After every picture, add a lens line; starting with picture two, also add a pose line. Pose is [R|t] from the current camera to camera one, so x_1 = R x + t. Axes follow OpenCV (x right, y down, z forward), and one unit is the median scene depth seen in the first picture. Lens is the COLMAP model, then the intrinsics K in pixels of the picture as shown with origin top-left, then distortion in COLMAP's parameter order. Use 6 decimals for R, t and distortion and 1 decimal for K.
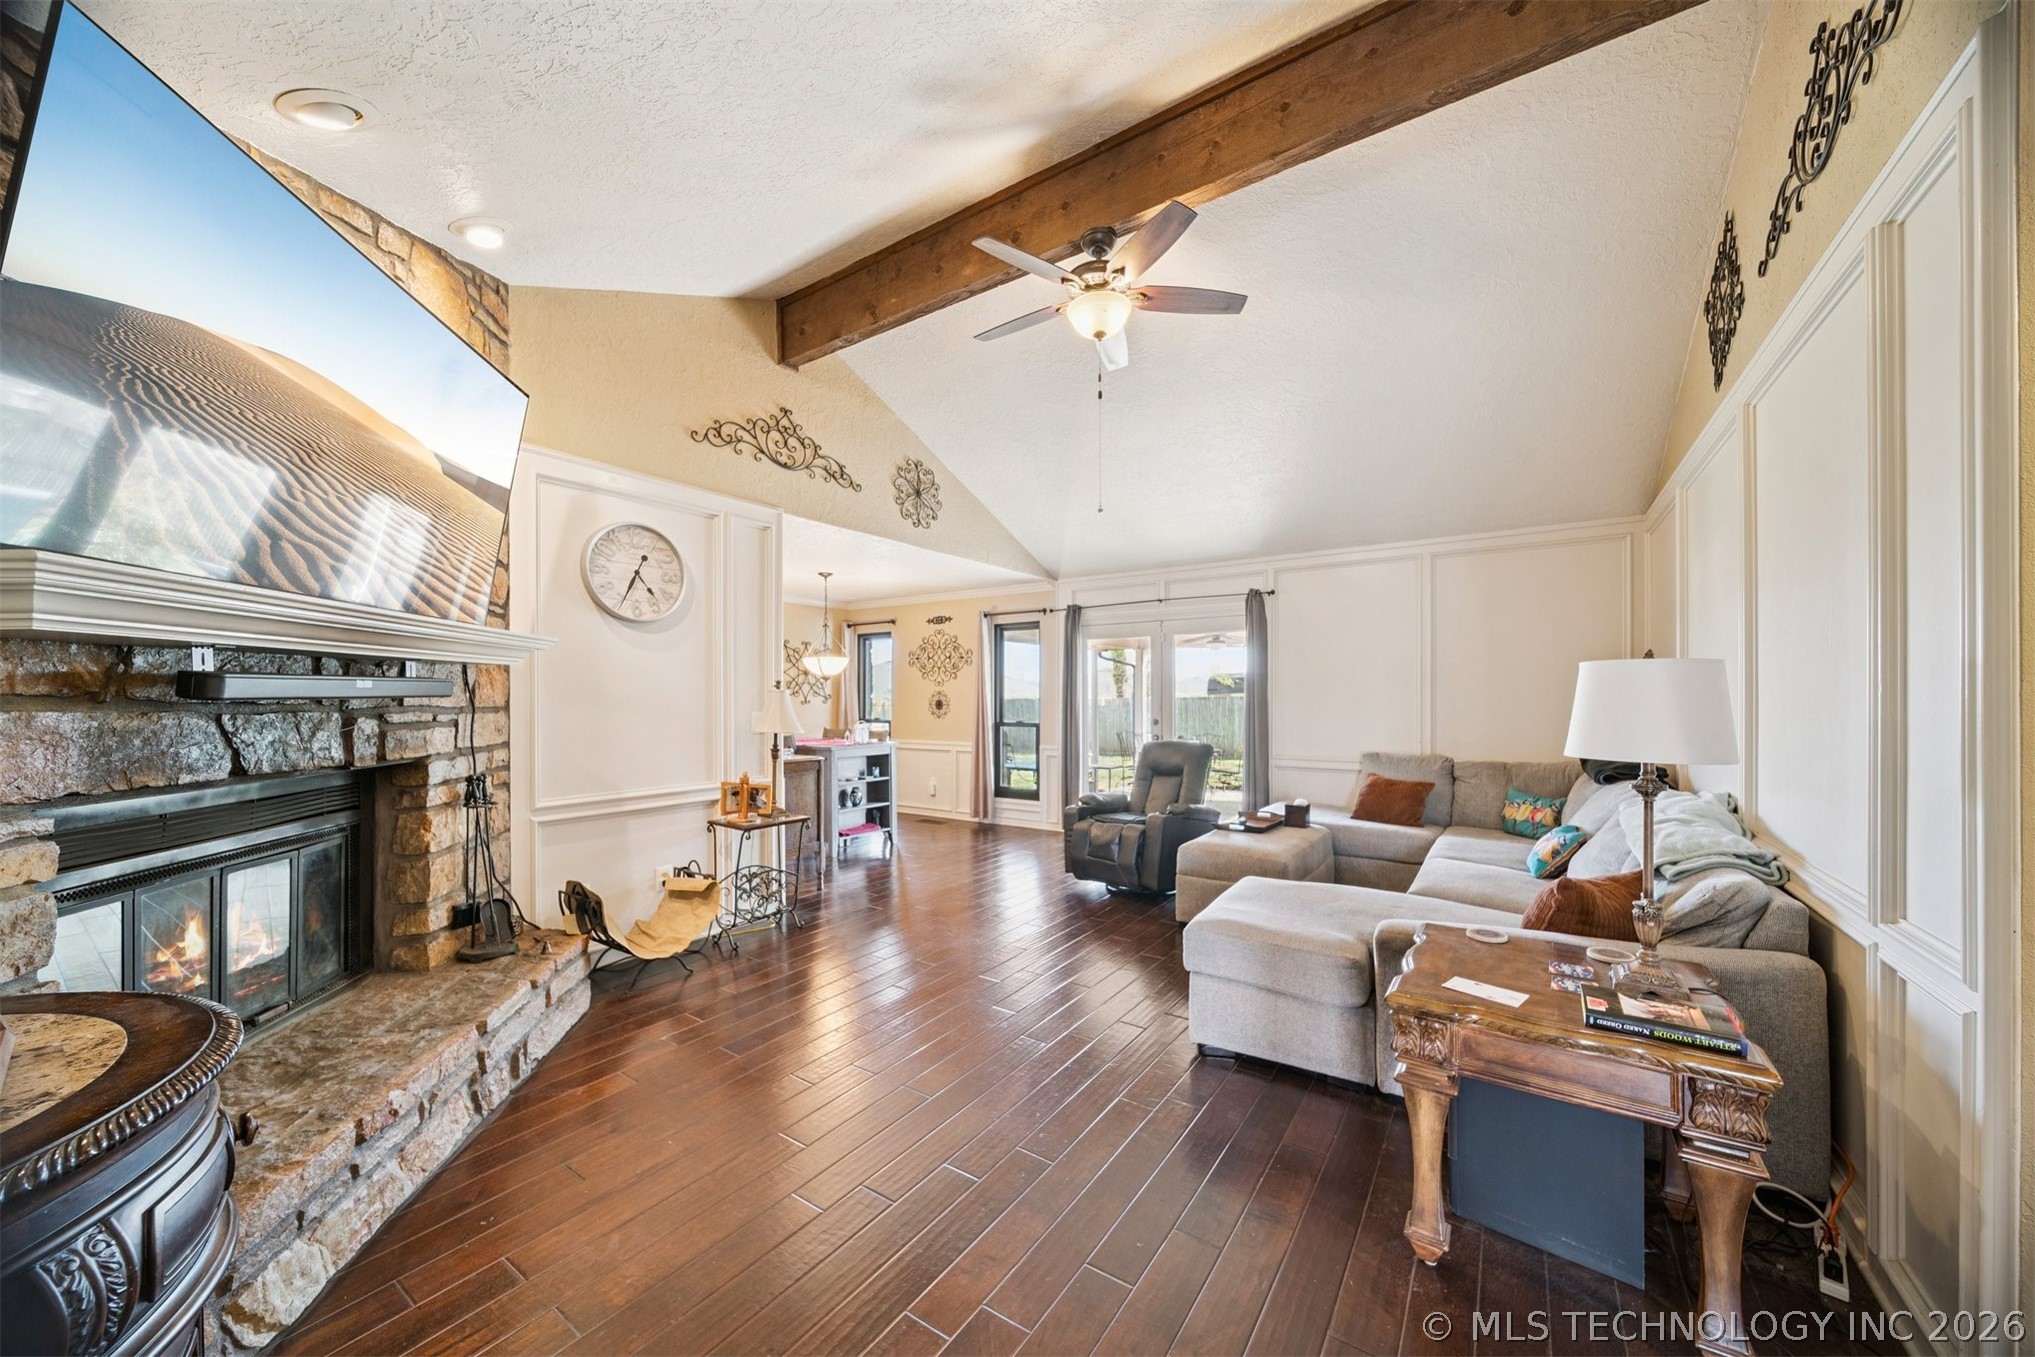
lens RADIAL K [[718.1, 0, 1028.5], [0, 718.1, 691.7], [0, 0, 1]] dist [-0.001092, -0.000176]
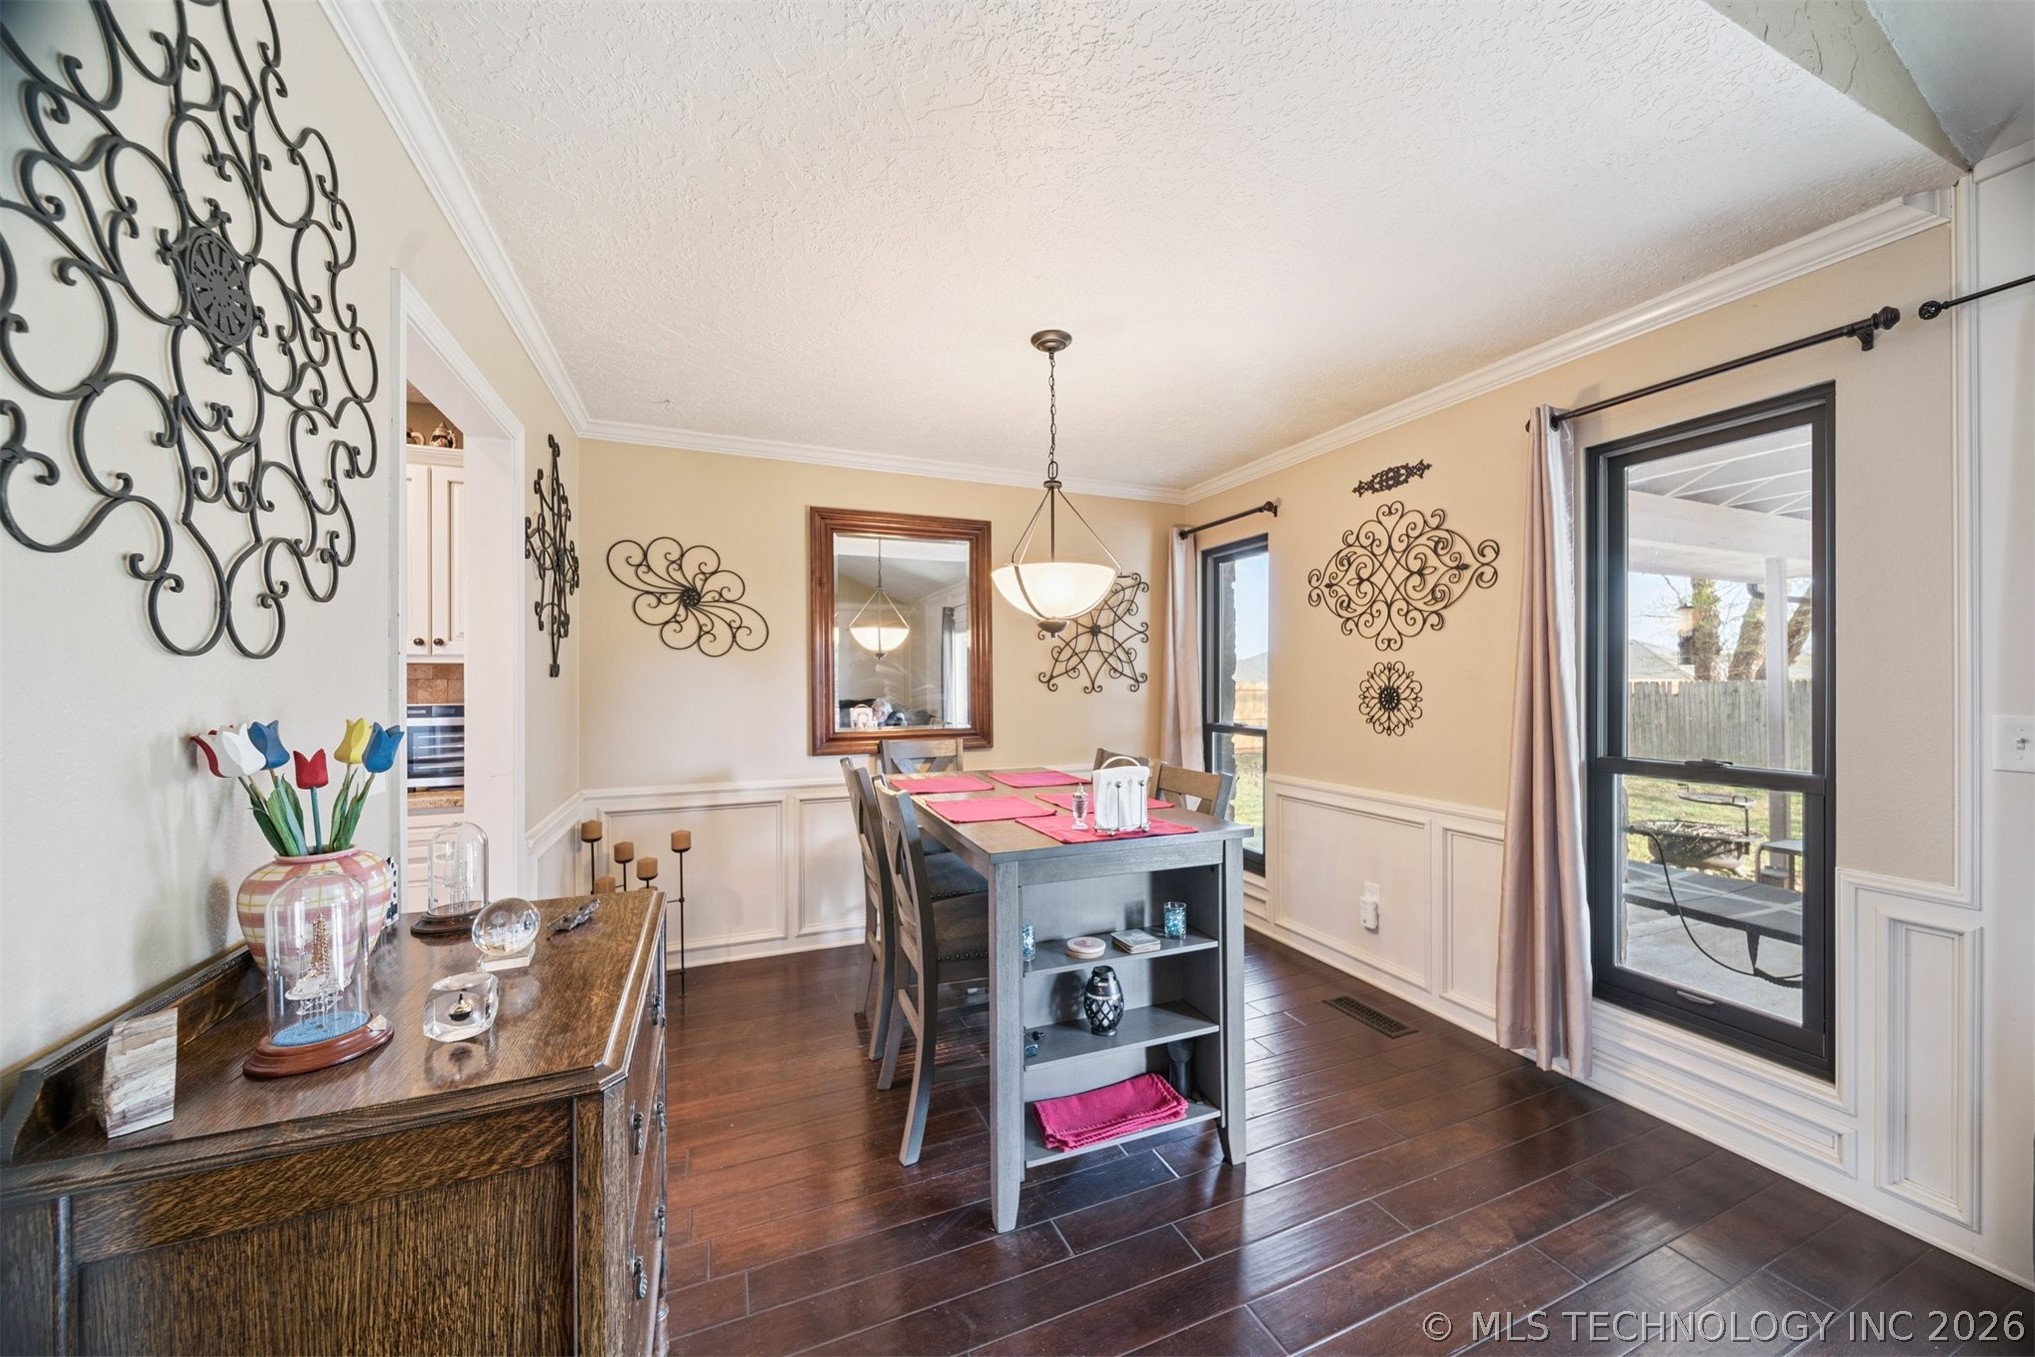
lens RADIAL K [[718.1, 0, 1028.5], [0, 718.1, 691.7], [0, 0, 1]] dist [-0.001092, -0.000176]
pose [[0.847450, 0.005691, -0.530845, -0.085991], [0.006304, 0.999764, 0.020783, 0.005648], [0.530838, -0.020960, 0.847214, 0.584111]]
